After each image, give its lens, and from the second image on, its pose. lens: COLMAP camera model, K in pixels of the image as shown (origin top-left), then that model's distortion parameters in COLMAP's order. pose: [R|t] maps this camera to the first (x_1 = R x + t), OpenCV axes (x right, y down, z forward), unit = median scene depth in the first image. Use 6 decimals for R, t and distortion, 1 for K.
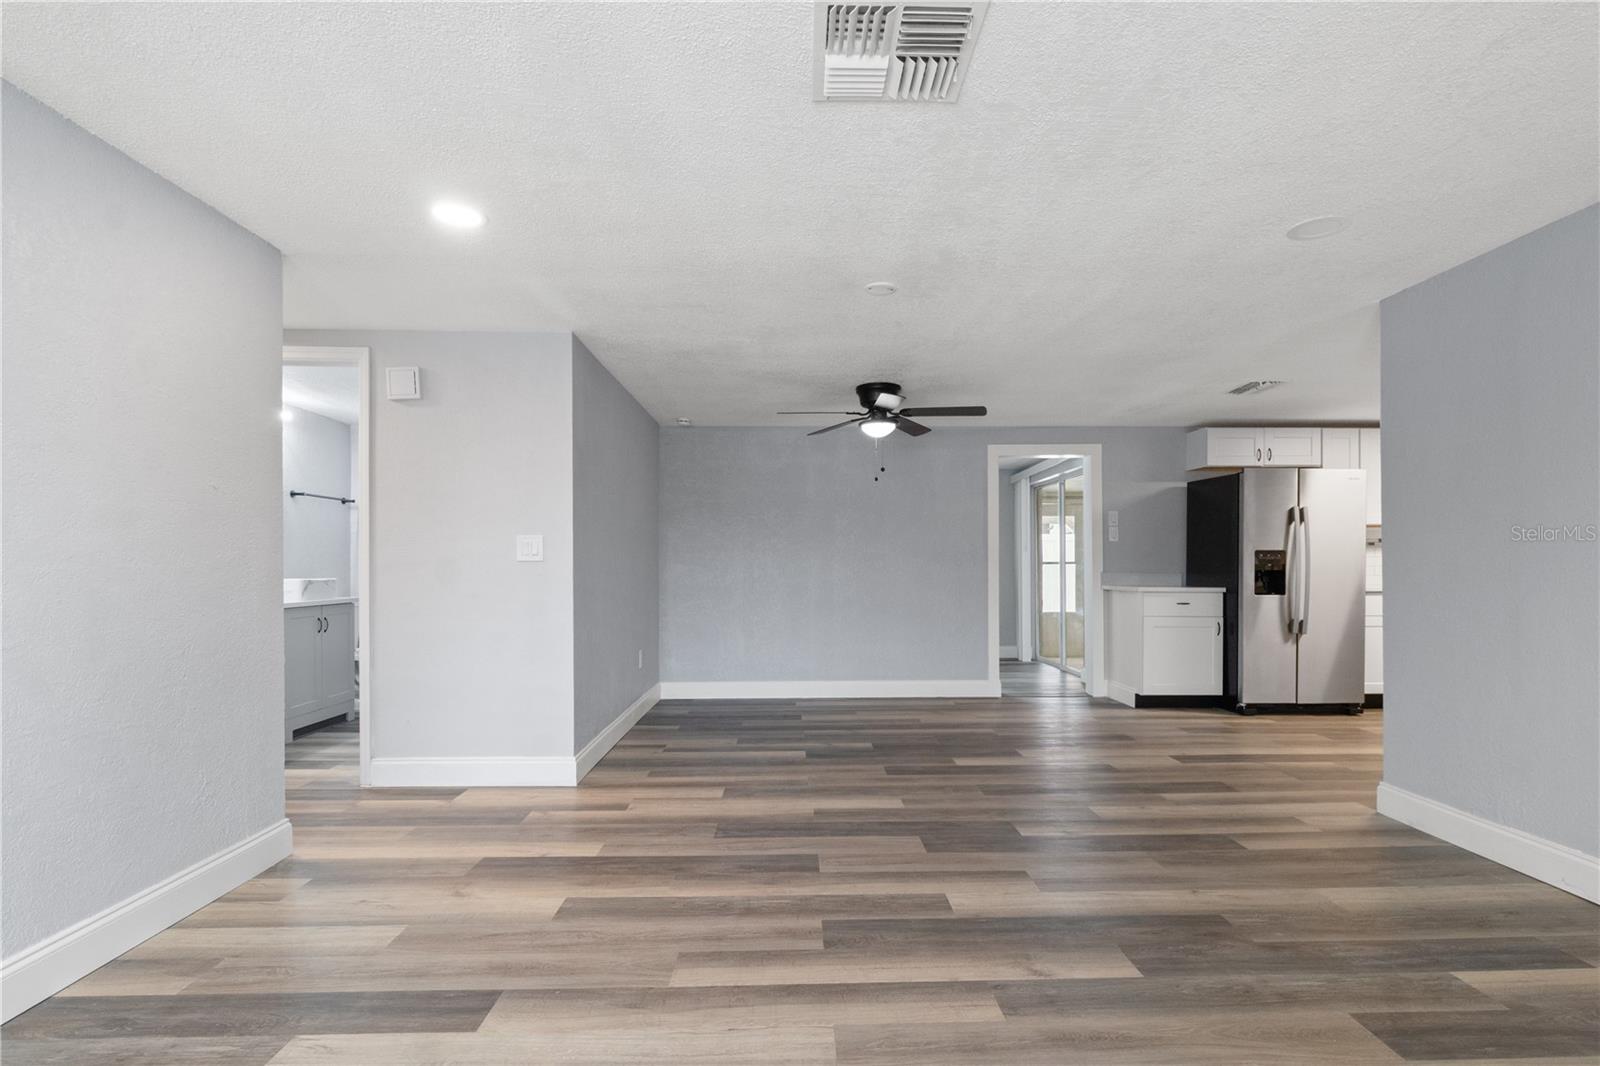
lens RADIAL K [[786.4, 0, 815.6], [0, 786.4, 565.2], [0, 0, 1]] dist [-0.001601, -0.000549]
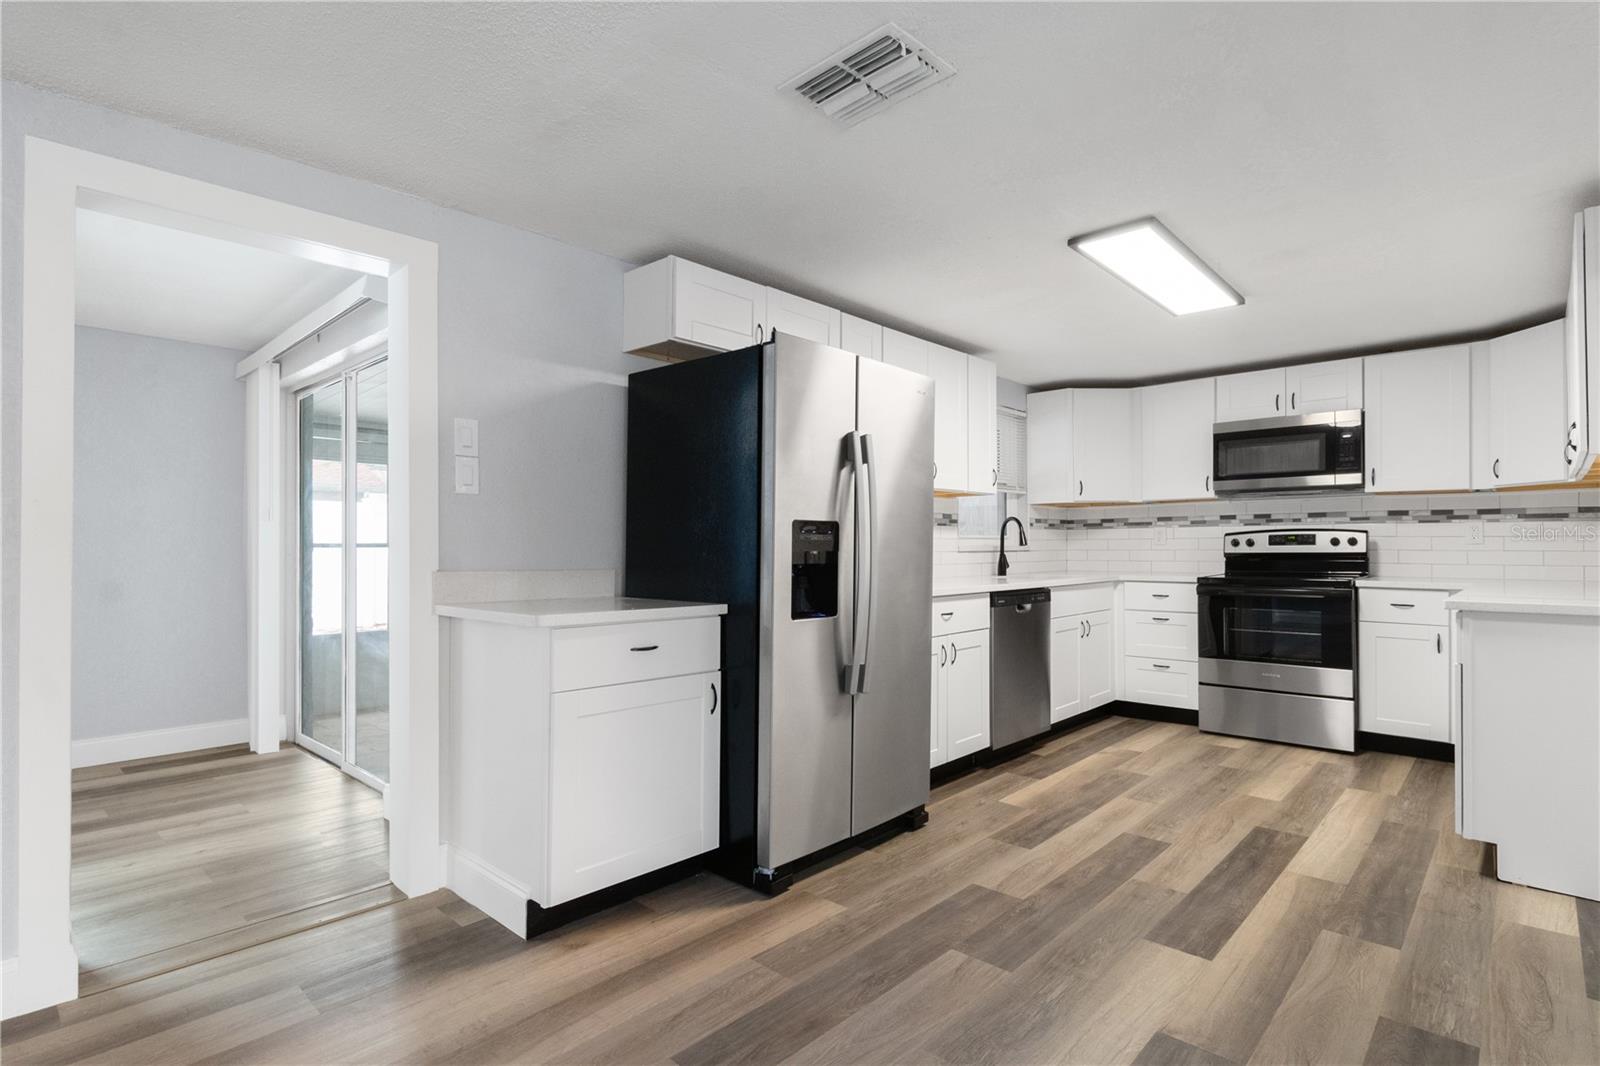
lens RADIAL K [[786.7, 0, 814.2], [0, 786.7, 540.4], [0, 0, 1]] dist [-0.000771, -0.000482]
pose [[0.698117, 0.008592, 0.715932, 0.342146], [-0.001276, 0.999941, -0.010756, -0.003482], [-0.715982, 0.006596, 0.698087, 0.939833]]
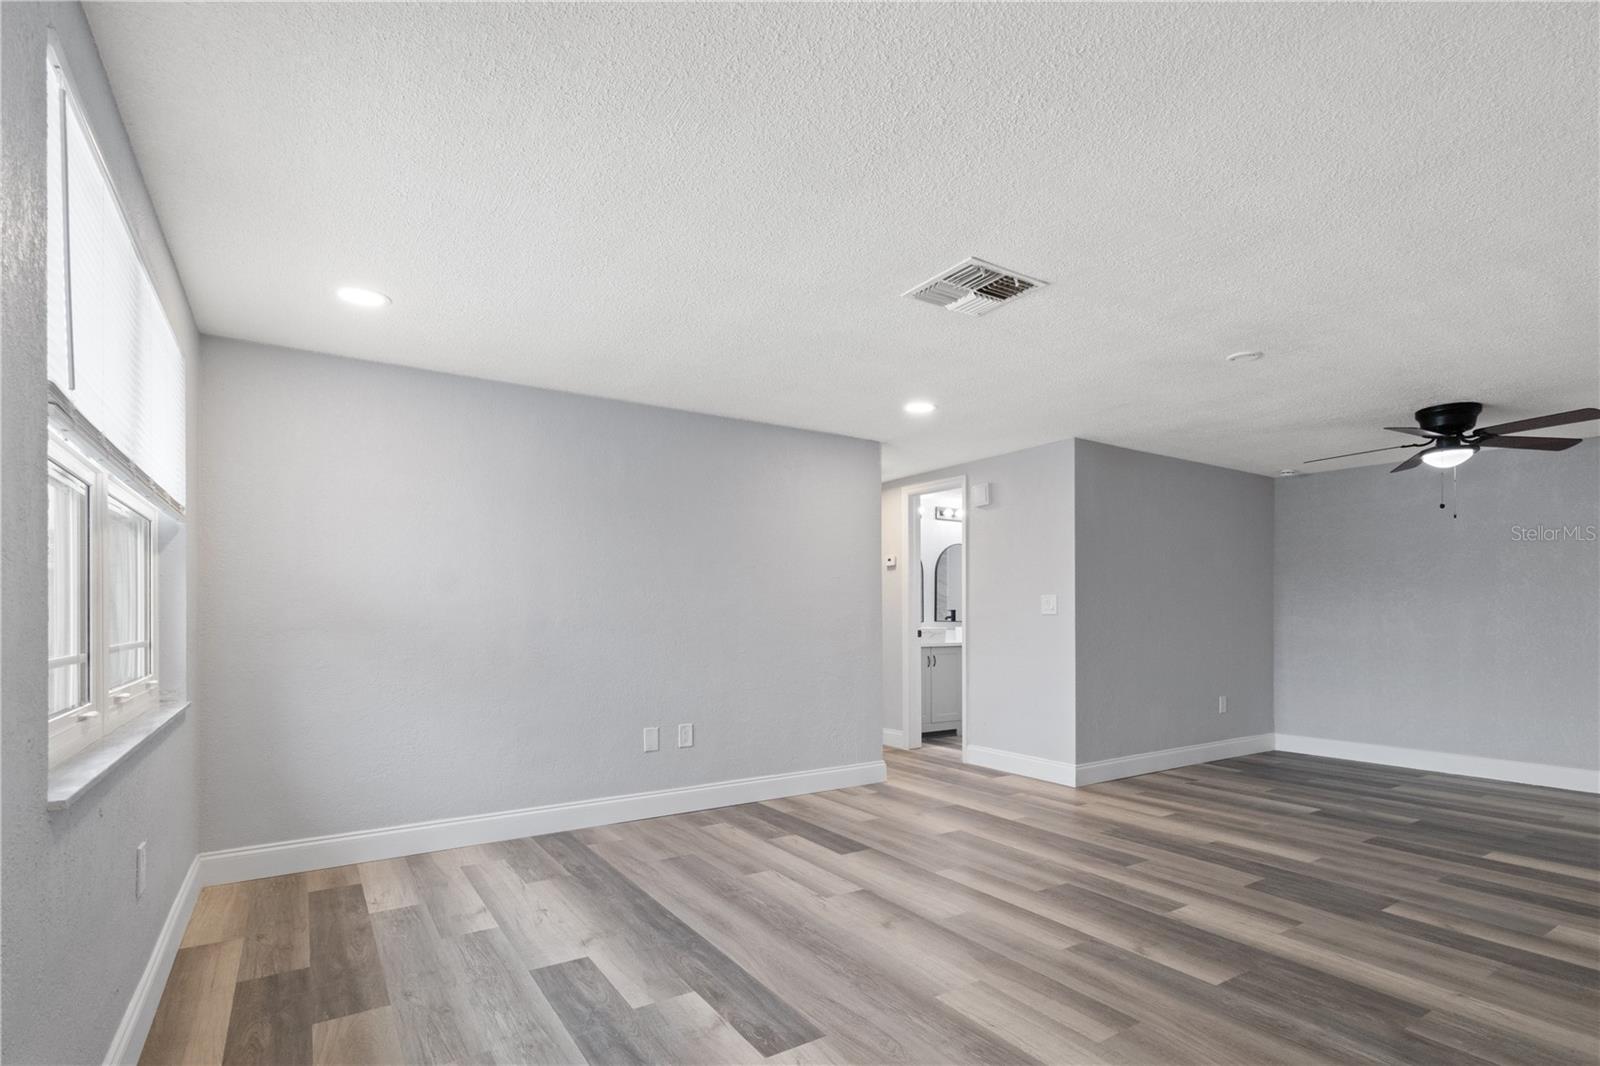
lens RADIAL K [[784.8, 0, 825.8], [0, 784.8, 618.3], [0, 0, 1]] dist [0.002619, 0.000177]
pose [[0.528896, 0.001417, -0.848685, 0.547005], [0.001016, 0.999997, 0.002303, -0.001825], [0.848686, -0.002080, 0.528893, -0.033456]]
